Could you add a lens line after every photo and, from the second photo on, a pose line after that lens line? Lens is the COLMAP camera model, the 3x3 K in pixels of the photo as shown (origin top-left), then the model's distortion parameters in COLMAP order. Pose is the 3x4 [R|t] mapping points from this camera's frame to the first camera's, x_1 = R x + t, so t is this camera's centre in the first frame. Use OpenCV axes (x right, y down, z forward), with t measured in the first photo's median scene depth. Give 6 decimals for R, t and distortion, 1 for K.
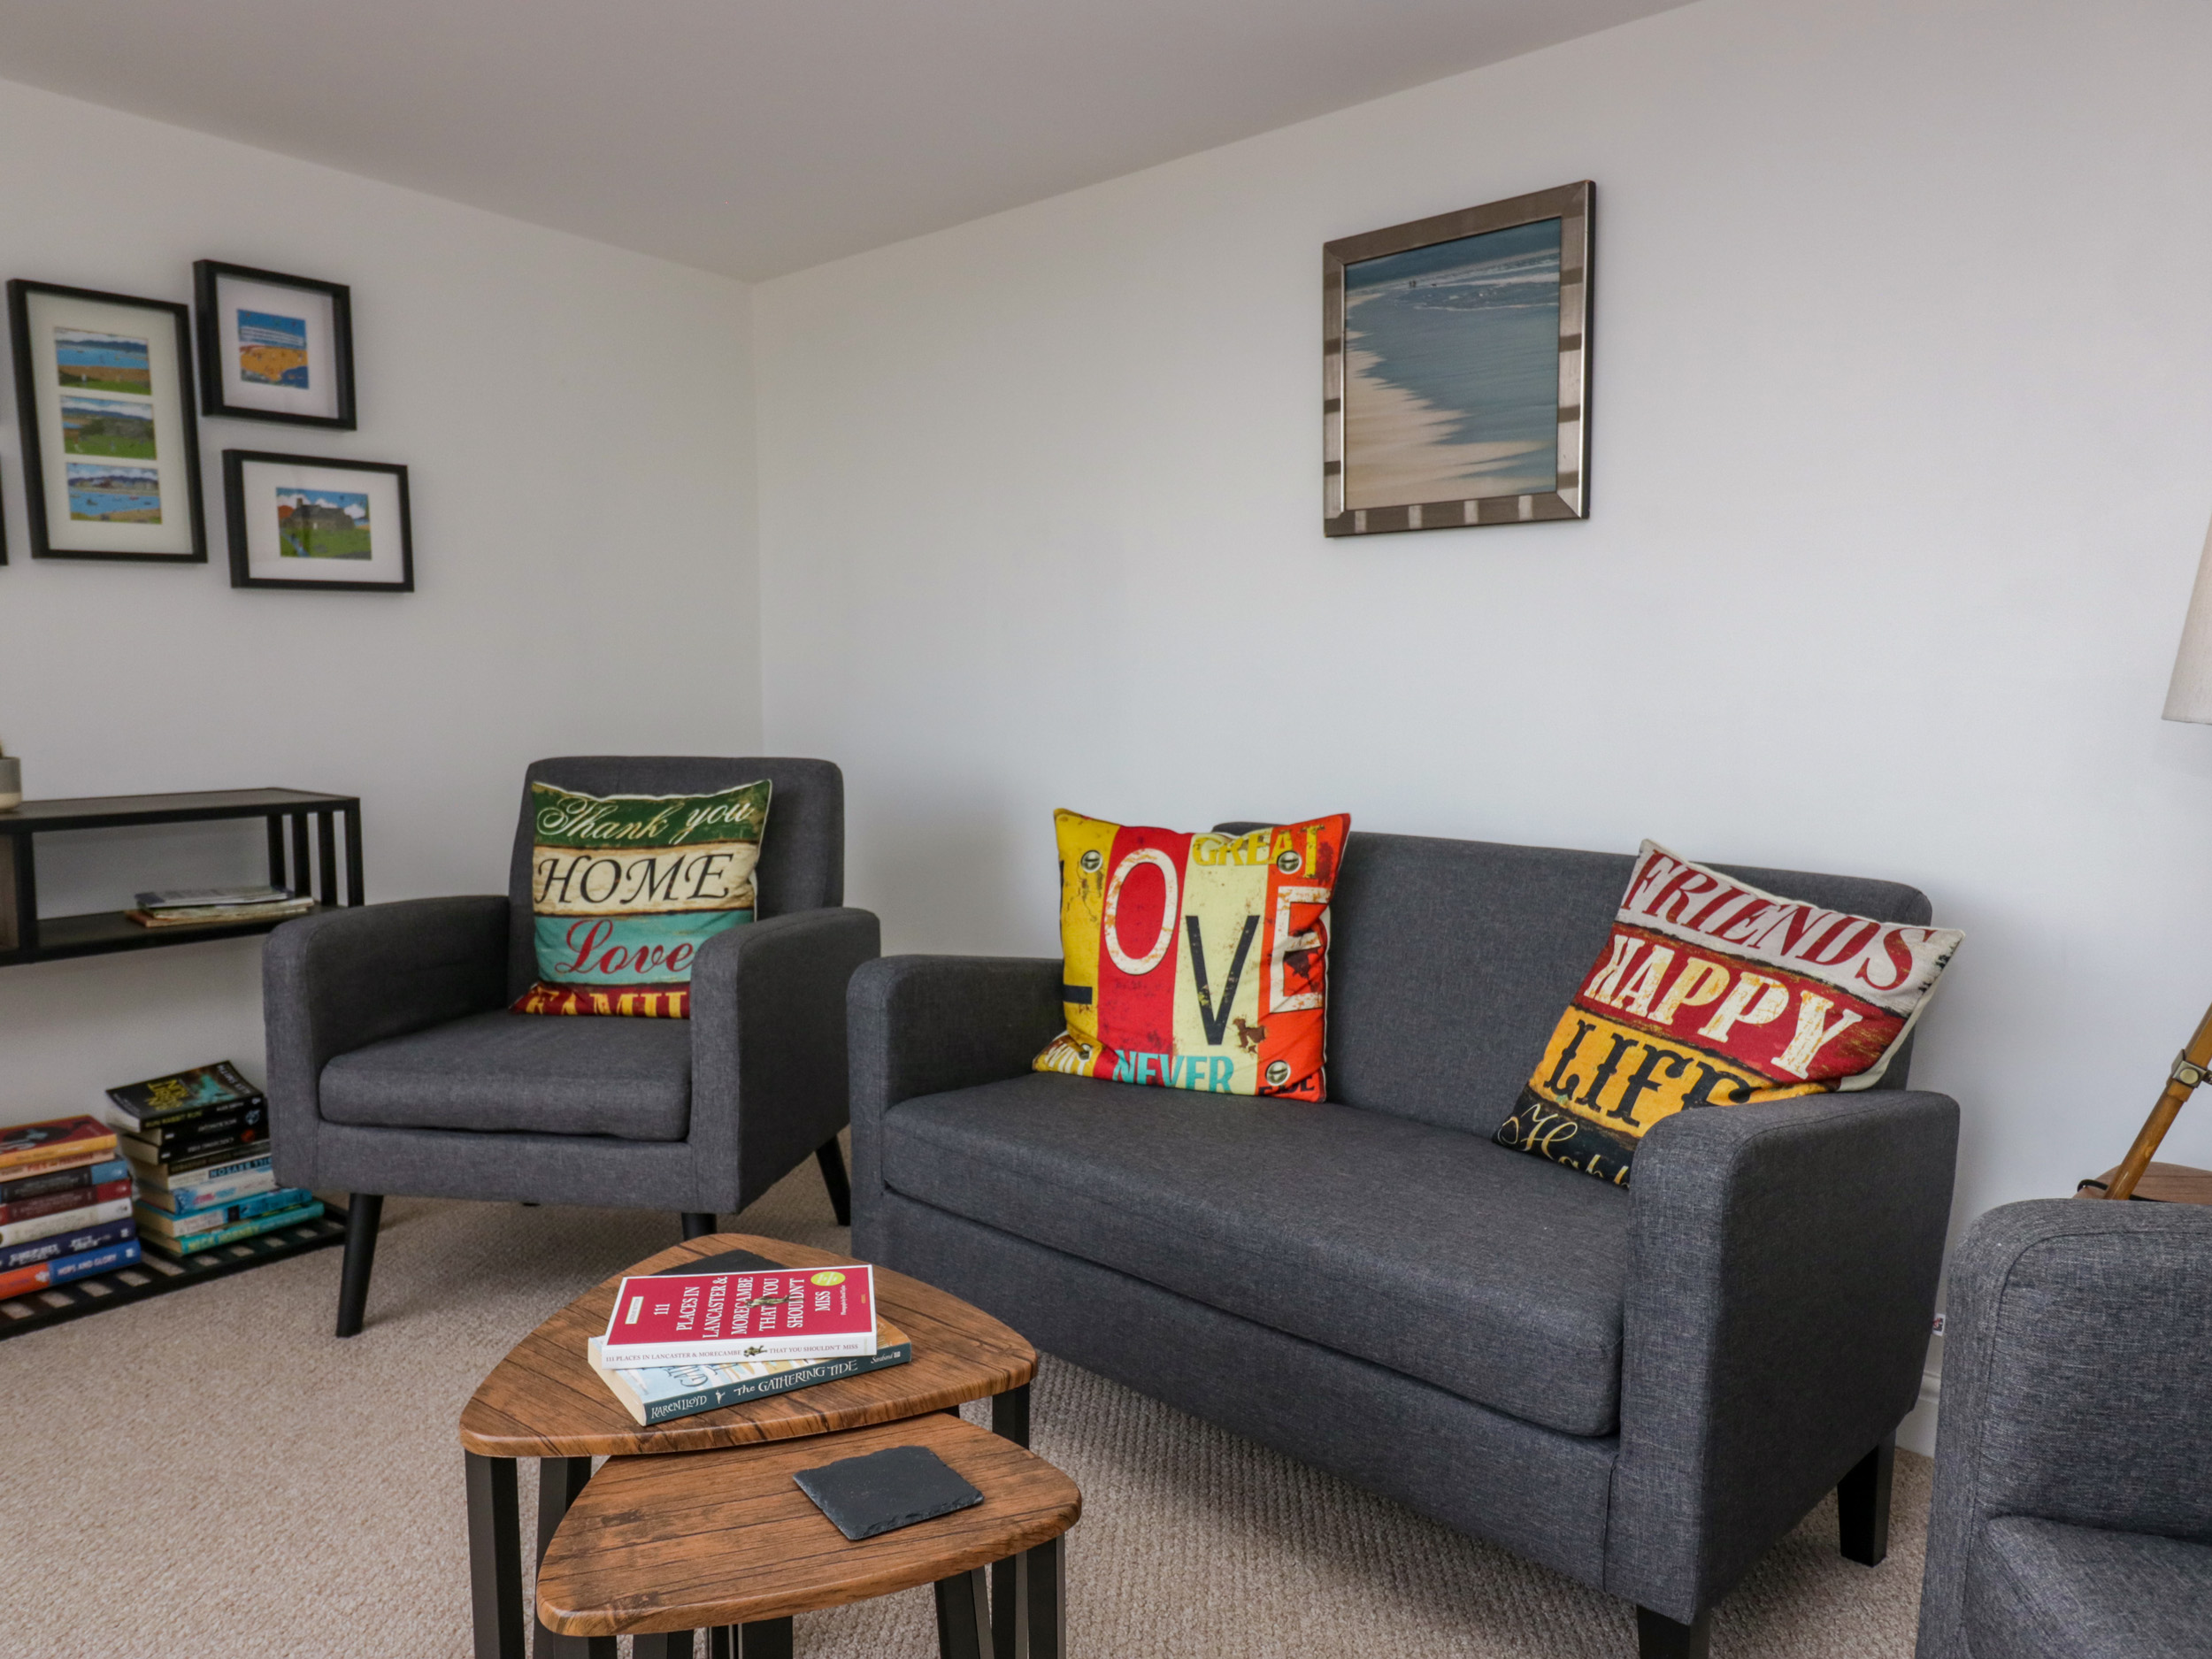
lens RADIAL K [[1676.8, 0, 1105.5], [0, 1676.8, 864.4], [0, 0, 1]] dist [0.018359, -0.028105]
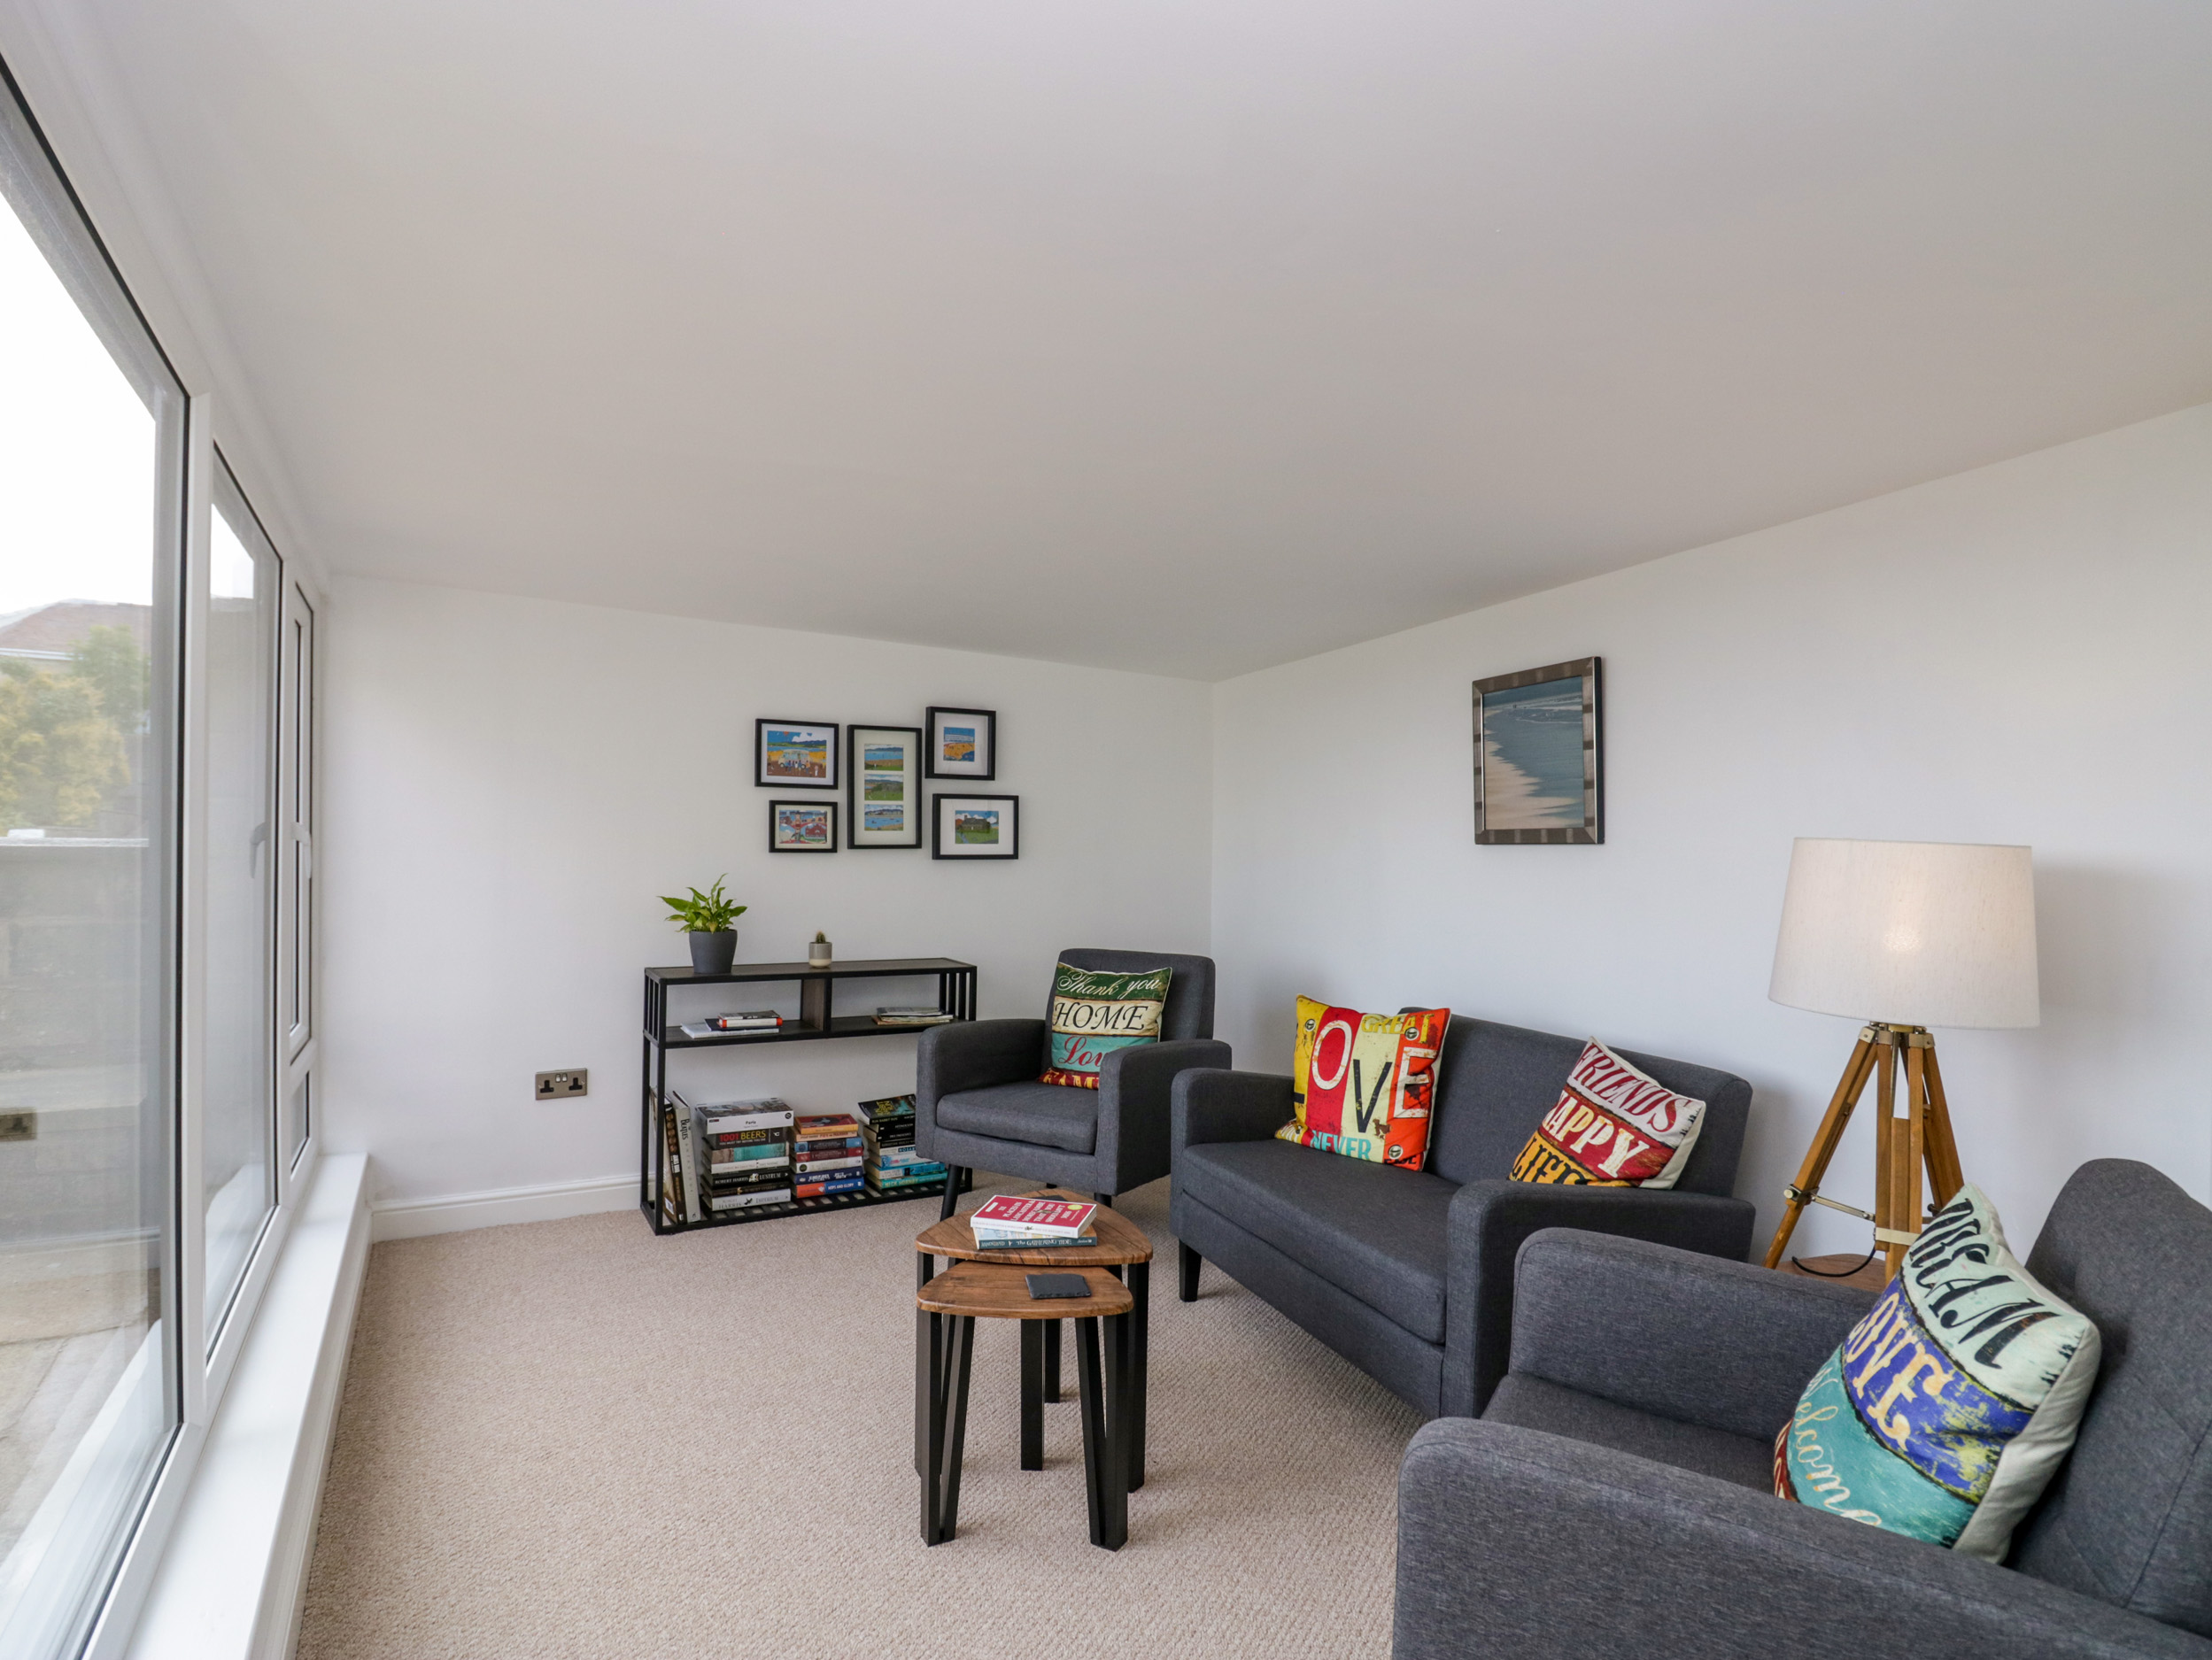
lens RADIAL K [[1233.4, 0, 1106.0], [0, 1233.4, 830.0], [0, 0, 1]] dist [-0.003147, -0.000487]
pose [[0.919841, 0.007398, -0.392222, 0.315959], [-0.059402, 0.990920, -0.120619, -0.037610], [0.387768, 0.134249, 0.911928, -0.350394]]
